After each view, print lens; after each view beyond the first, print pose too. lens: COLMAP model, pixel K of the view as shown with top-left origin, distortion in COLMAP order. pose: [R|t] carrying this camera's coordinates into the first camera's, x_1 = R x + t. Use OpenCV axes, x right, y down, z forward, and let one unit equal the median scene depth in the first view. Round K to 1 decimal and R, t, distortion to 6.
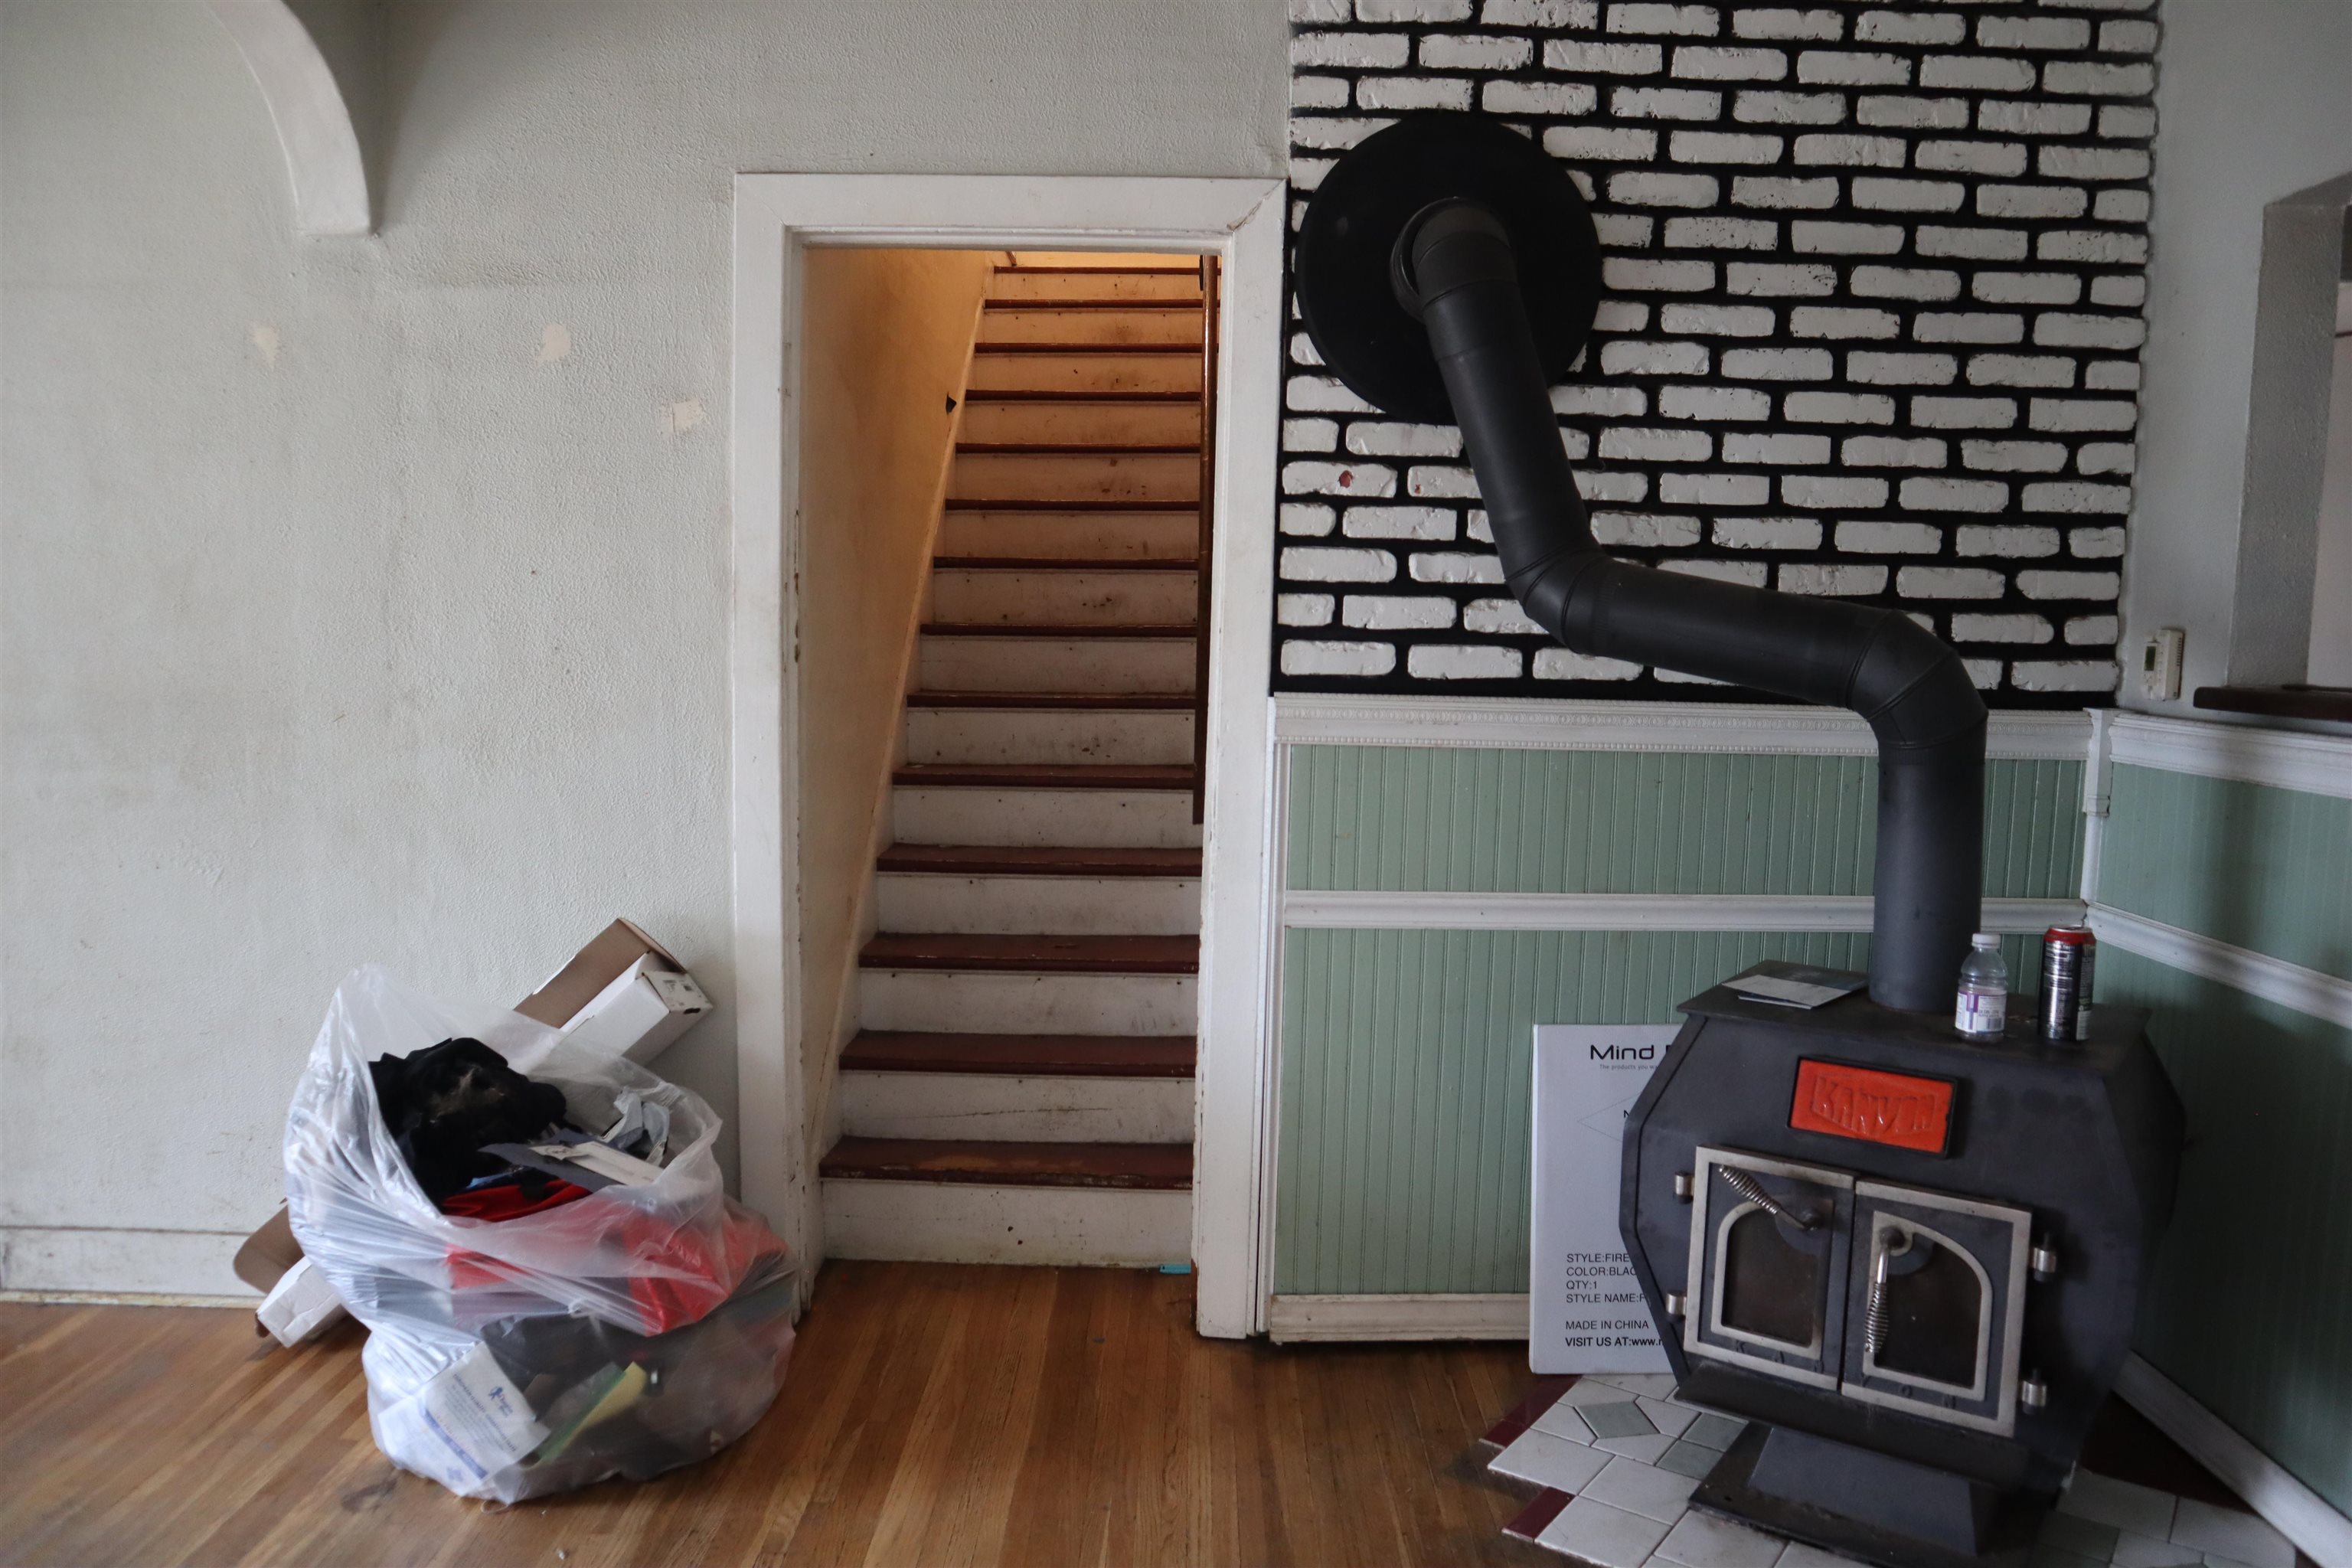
lens RADIAL K [[1625.8, 0, 1187.1], [0, 1625.8, 785.9], [0, 0, 1]] dist [-0.125526, 0.074715]
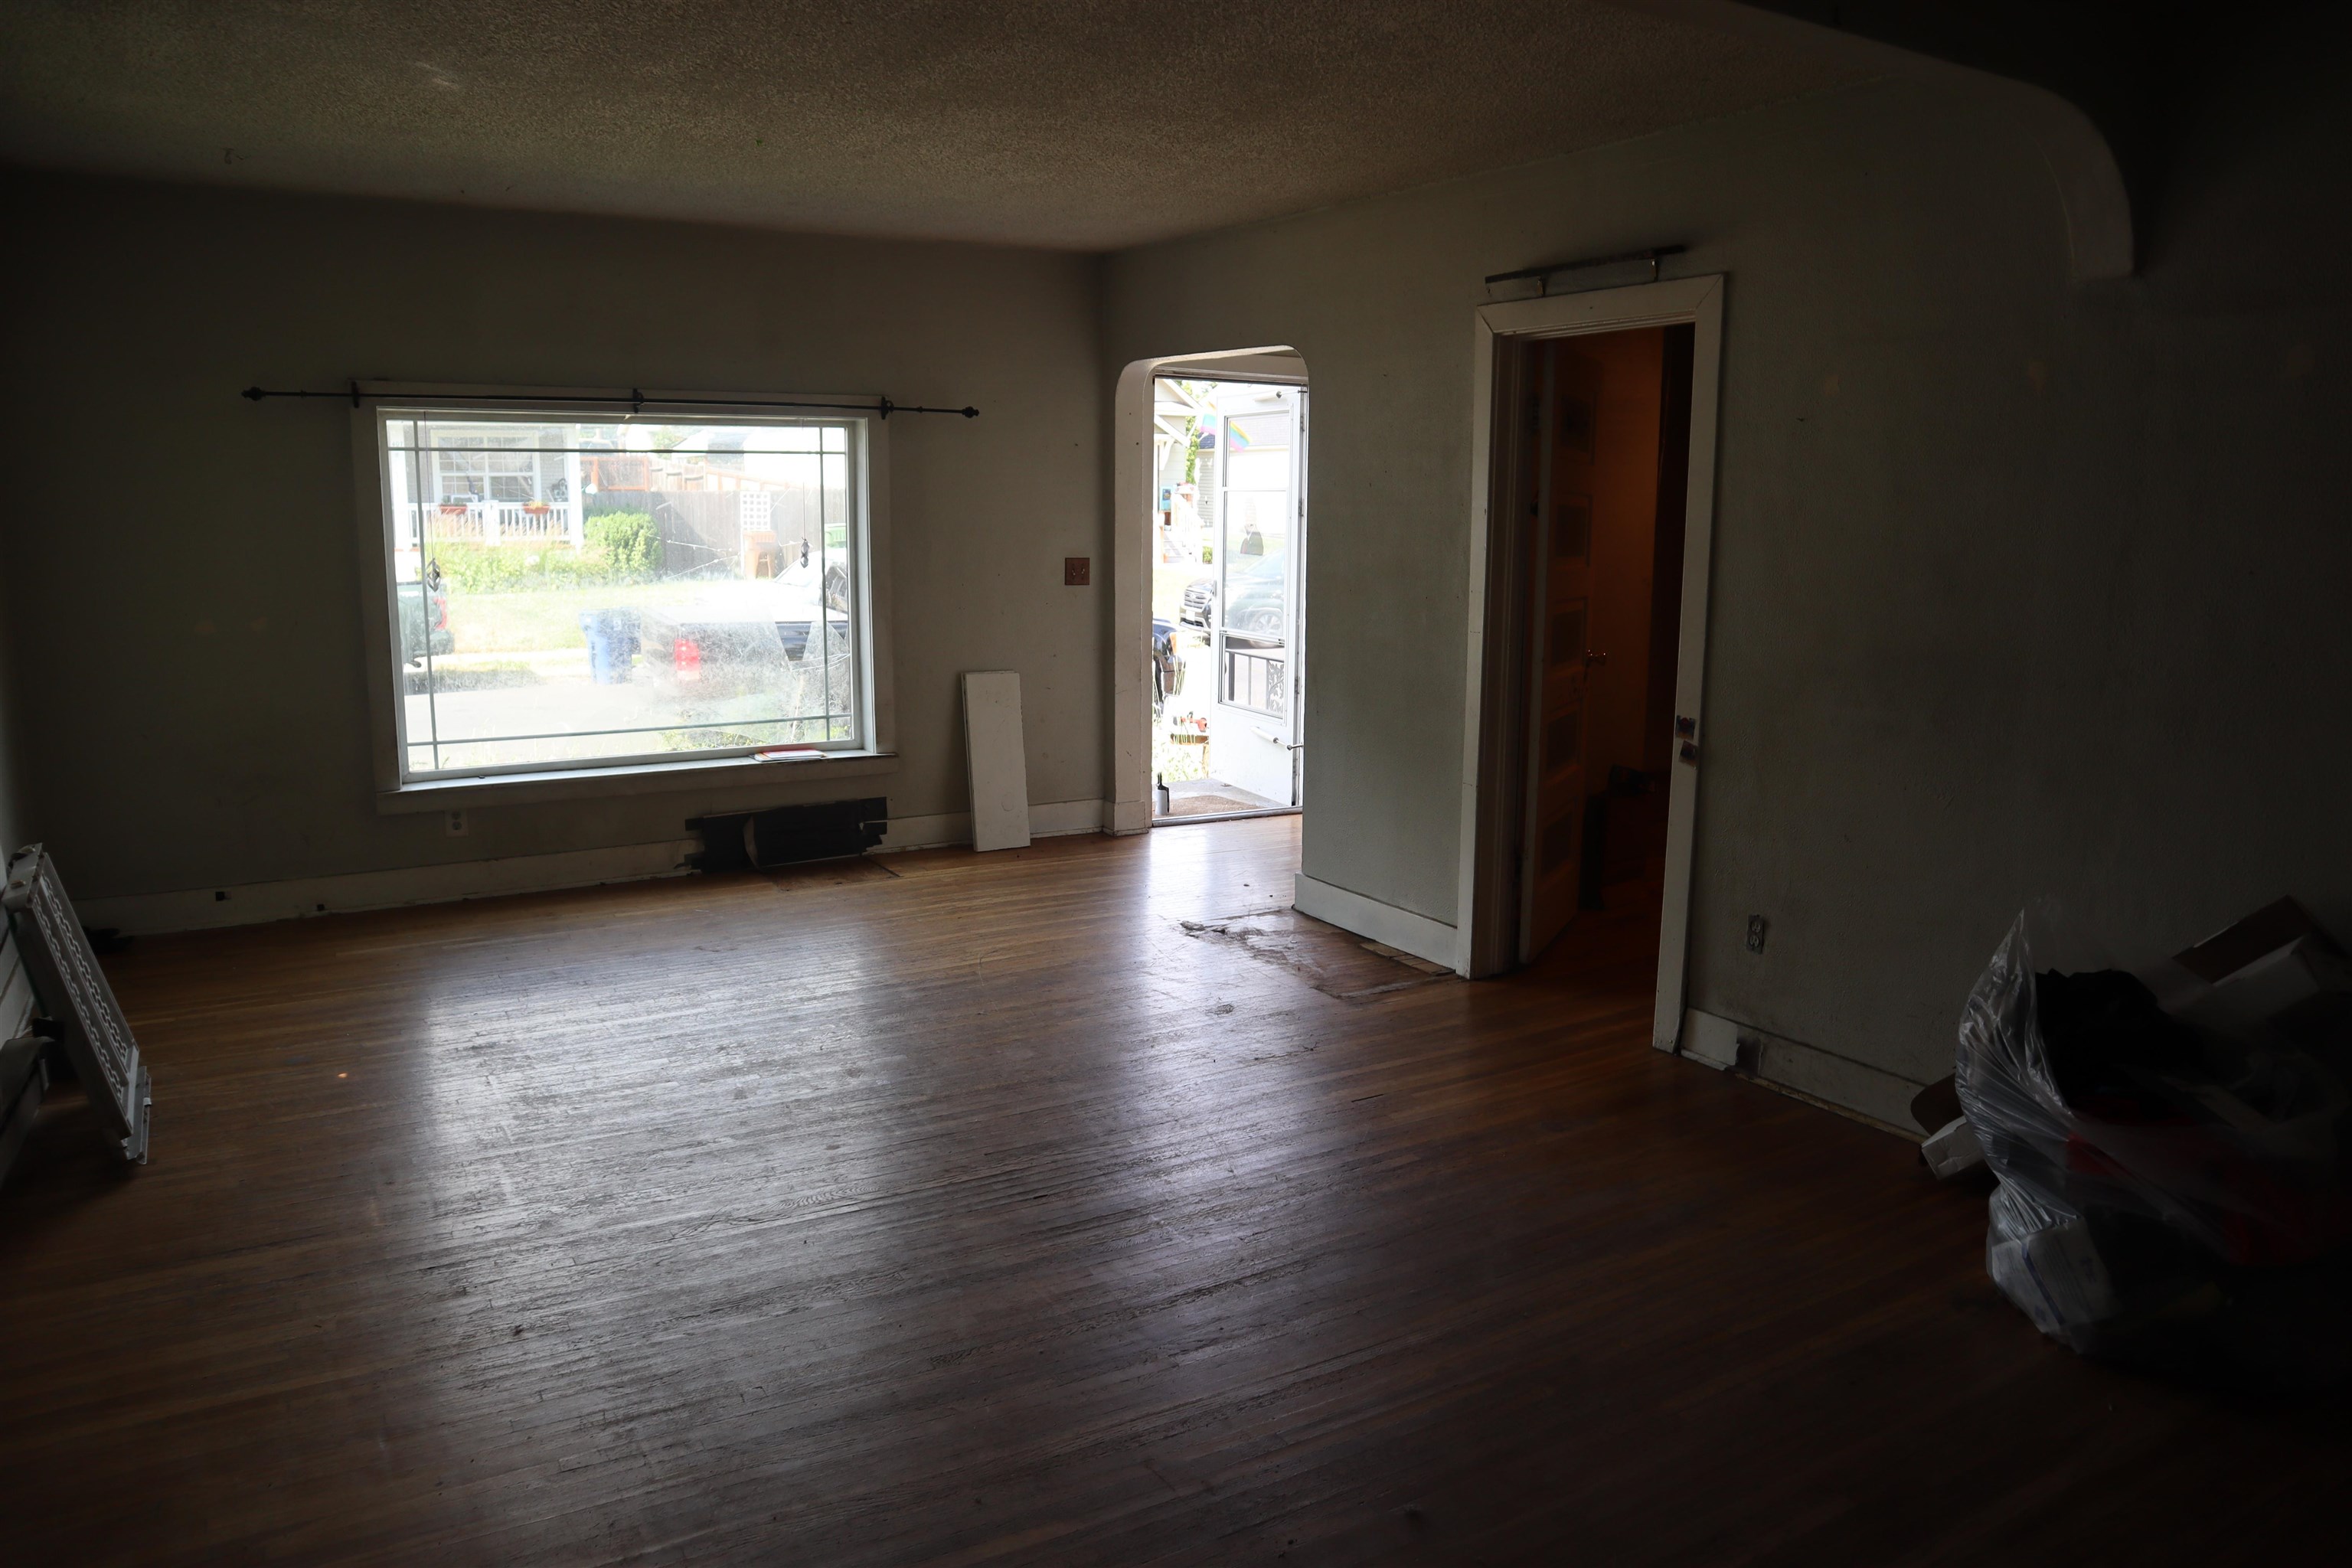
lens RADIAL K [[1625.8, 0, 1186.6], [0, 1625.8, 804.1], [0, 0, 1]] dist [-0.125526, 0.074715]
pose [[0.520068, 0.144748, -0.841770, 0.147063], [-0.086779, 0.989390, 0.116518, -0.039990], [0.849705, 0.012451, 0.527111, -0.209081]]
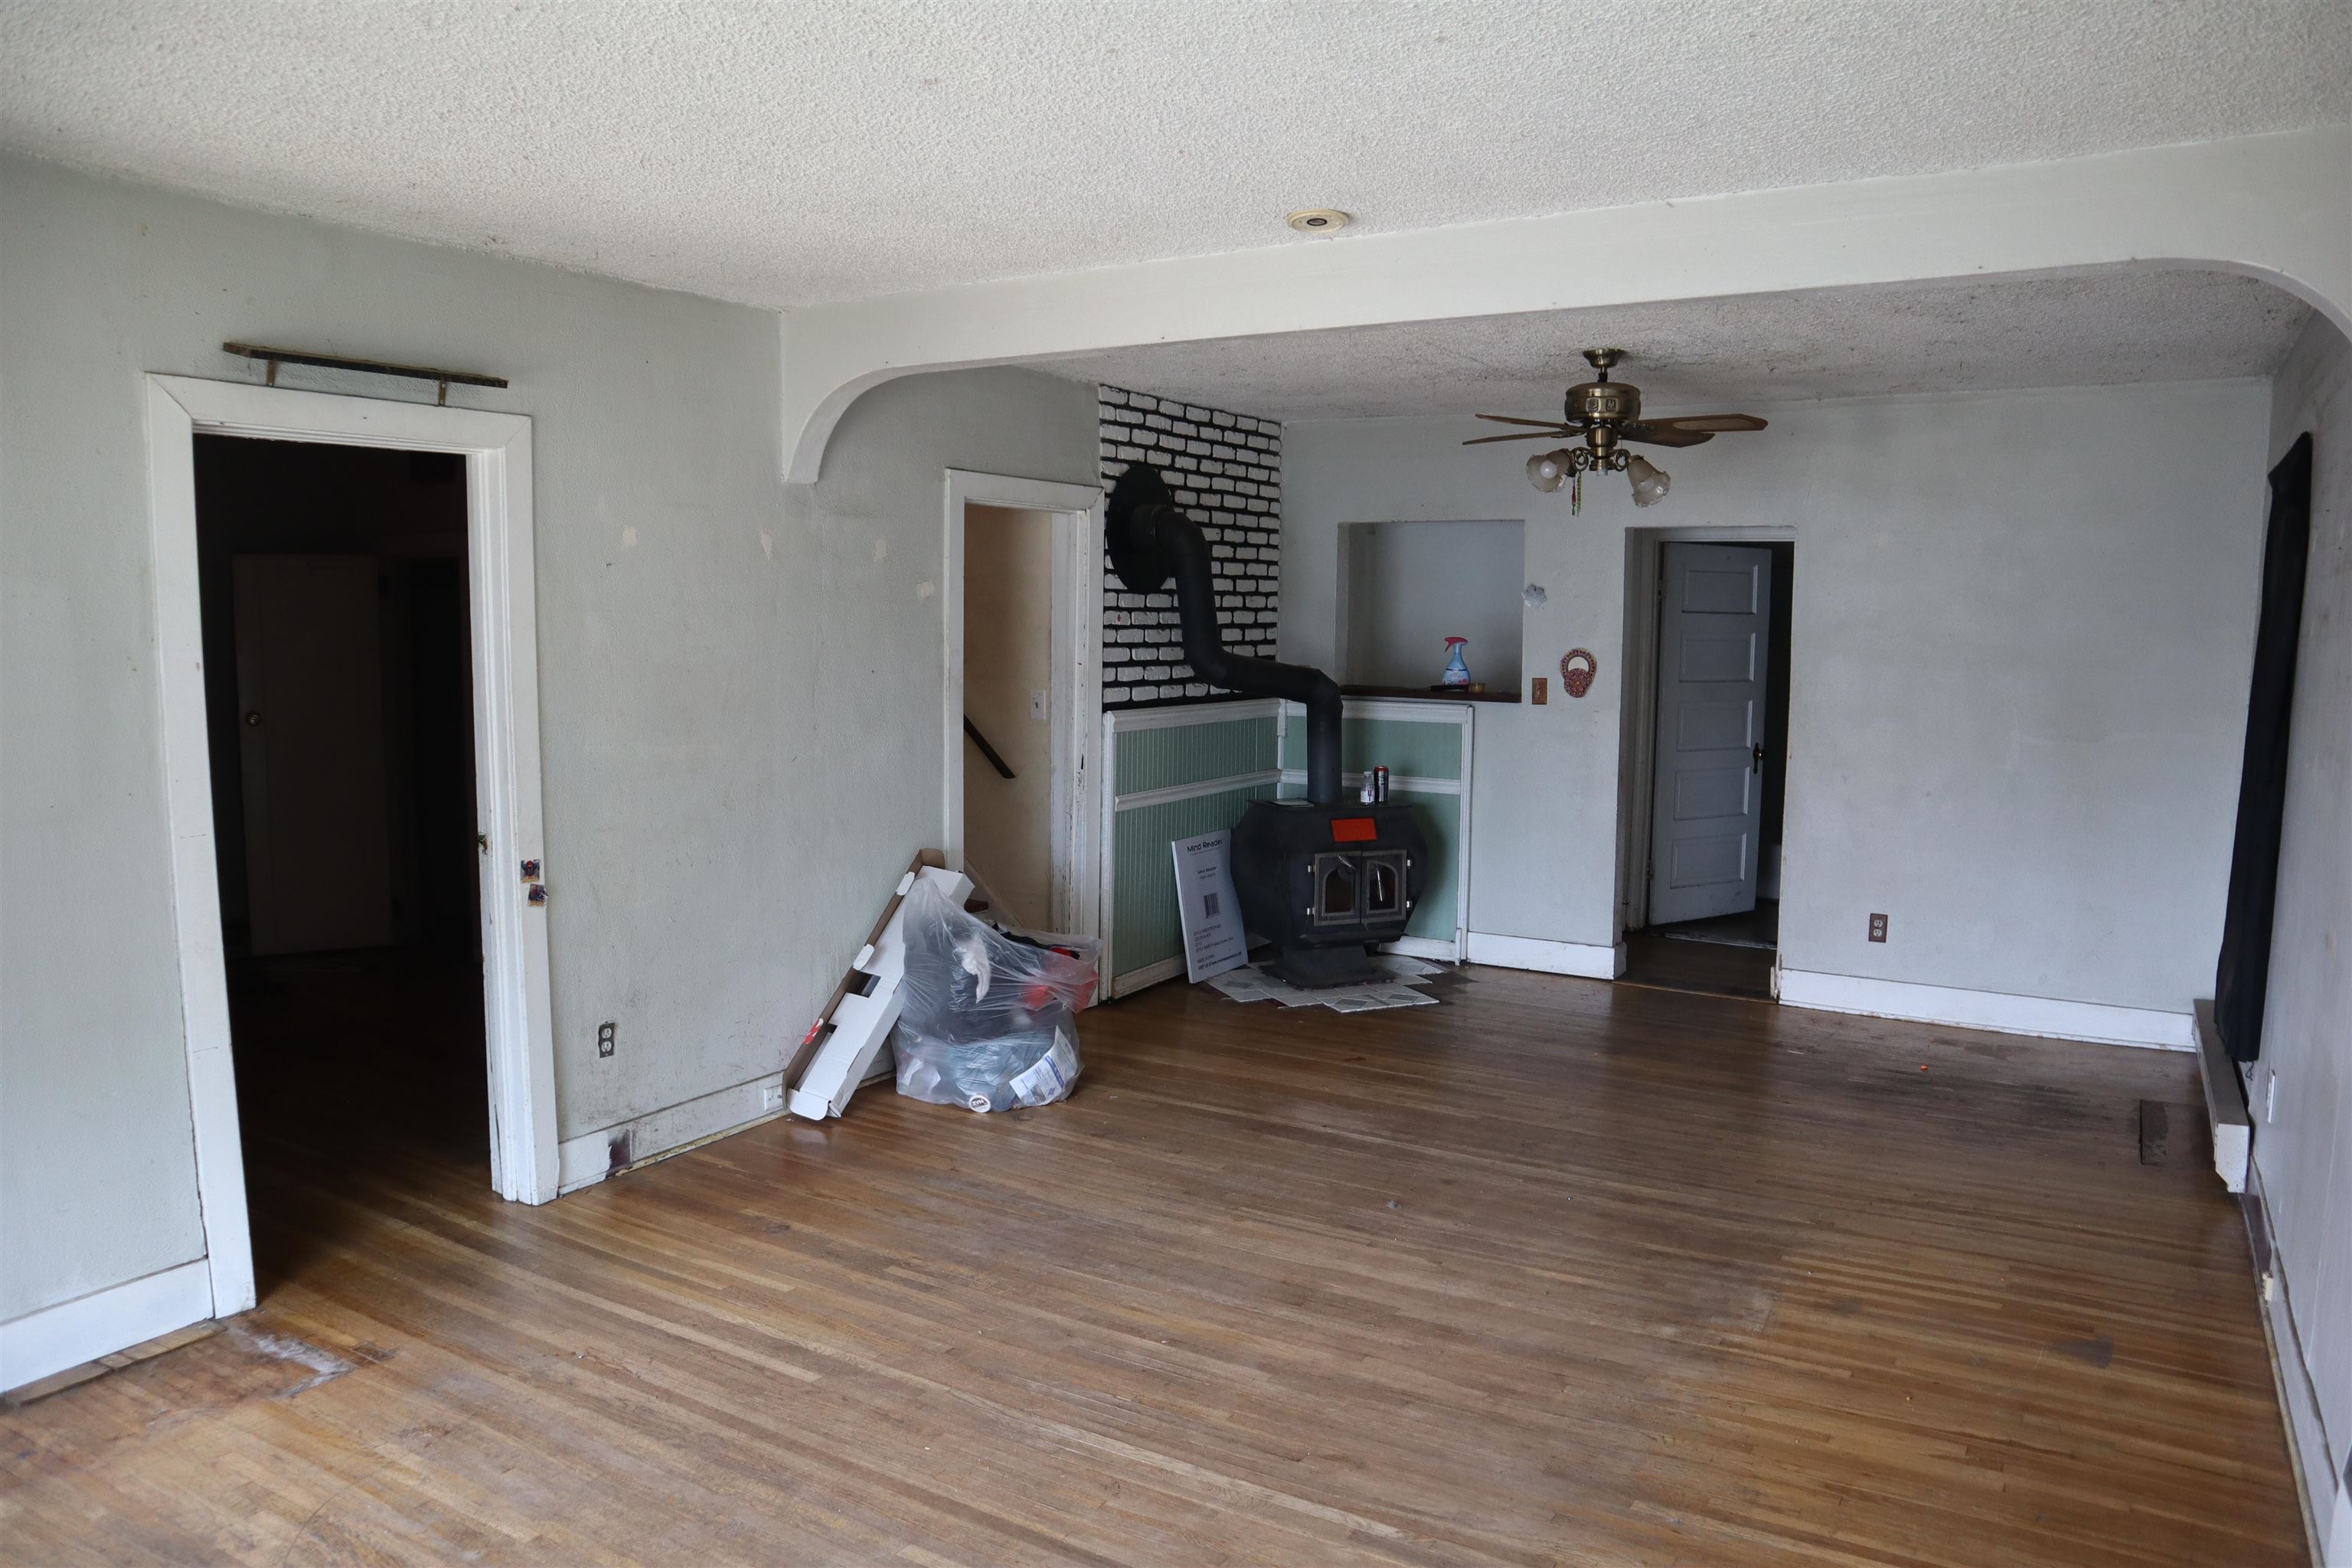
lens RADIAL K [[1625.8, 0, 1182.5], [0, 1625.8, 775.9], [0, 0, 1]] dist [-0.125526, 0.074715]
pose [[0.516806, -0.097941, 0.850482, -1.954177], [0.091283, 0.994075, 0.059008, -0.097408], [-0.851222, 0.047139, 0.522684, -0.305172]]
